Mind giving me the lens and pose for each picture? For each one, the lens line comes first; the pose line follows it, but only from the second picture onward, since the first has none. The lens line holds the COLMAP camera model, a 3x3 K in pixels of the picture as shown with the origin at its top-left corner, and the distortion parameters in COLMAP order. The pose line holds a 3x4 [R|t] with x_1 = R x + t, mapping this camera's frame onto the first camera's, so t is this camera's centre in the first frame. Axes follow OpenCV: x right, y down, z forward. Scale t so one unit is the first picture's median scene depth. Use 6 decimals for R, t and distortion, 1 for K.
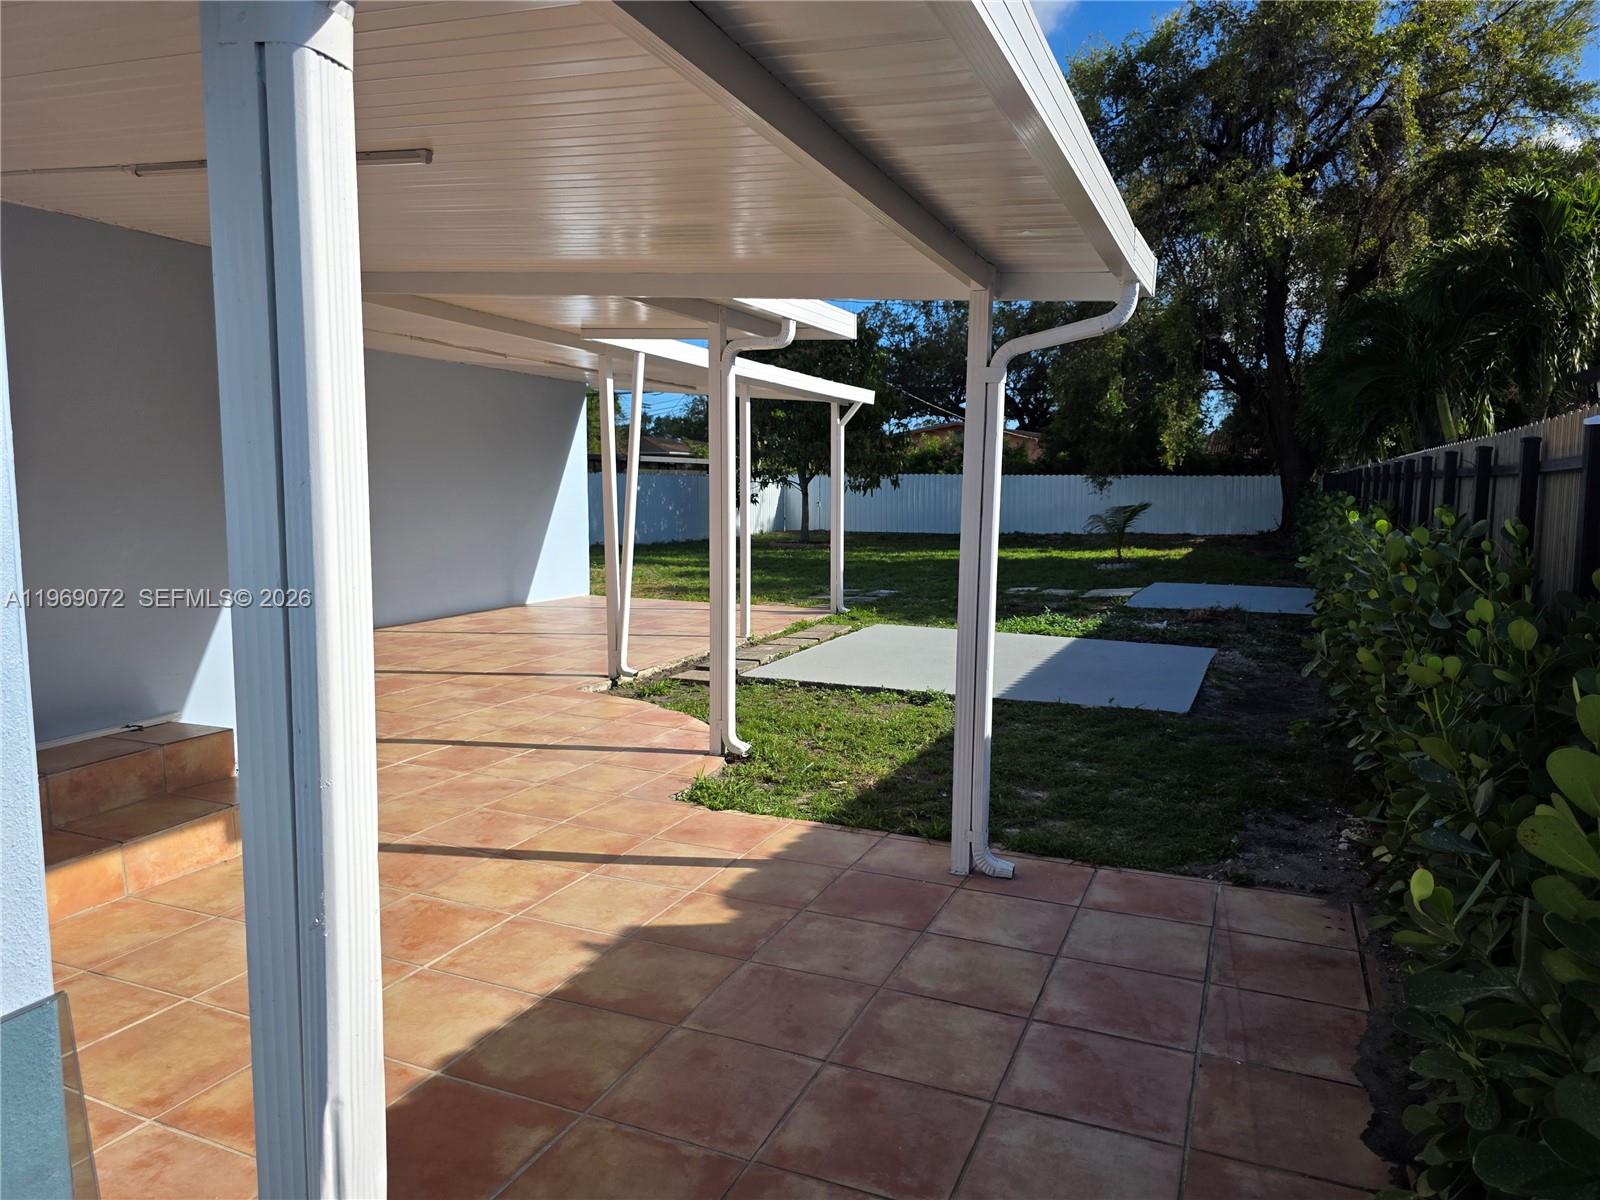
lens RADIAL K [[1097.5, 0, 800.0], [0, 1097.5, 600.0], [0, 0, 1]] dist [0.003003, -0.000352]
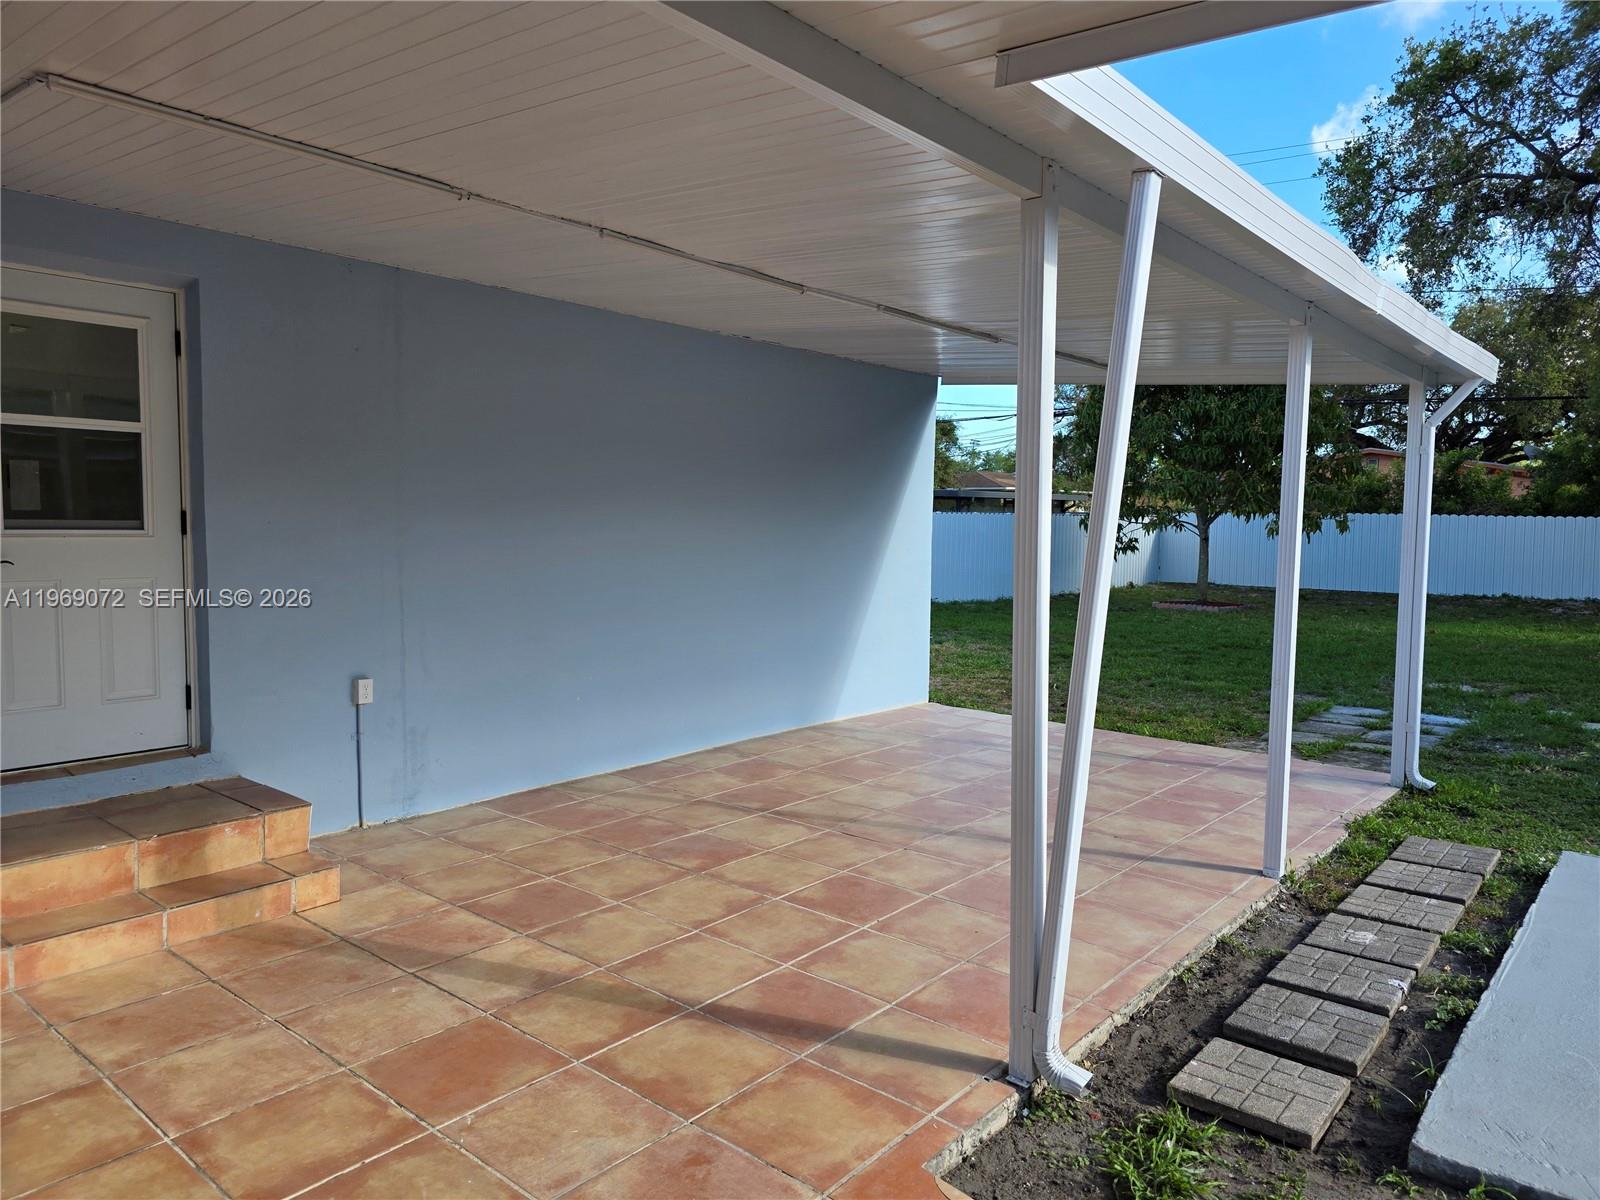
lens RADIAL K [[1097.5, 0, 800.0], [0, 1097.5, 600.0], [0, 0, 1]] dist [0.003003, -0.000352]
pose [[0.956629, 0.031192, -0.289635, -0.051771], [-0.040315, 0.998859, -0.025586, -0.028300], [0.288507, 0.036153, 0.956795, 0.230984]]
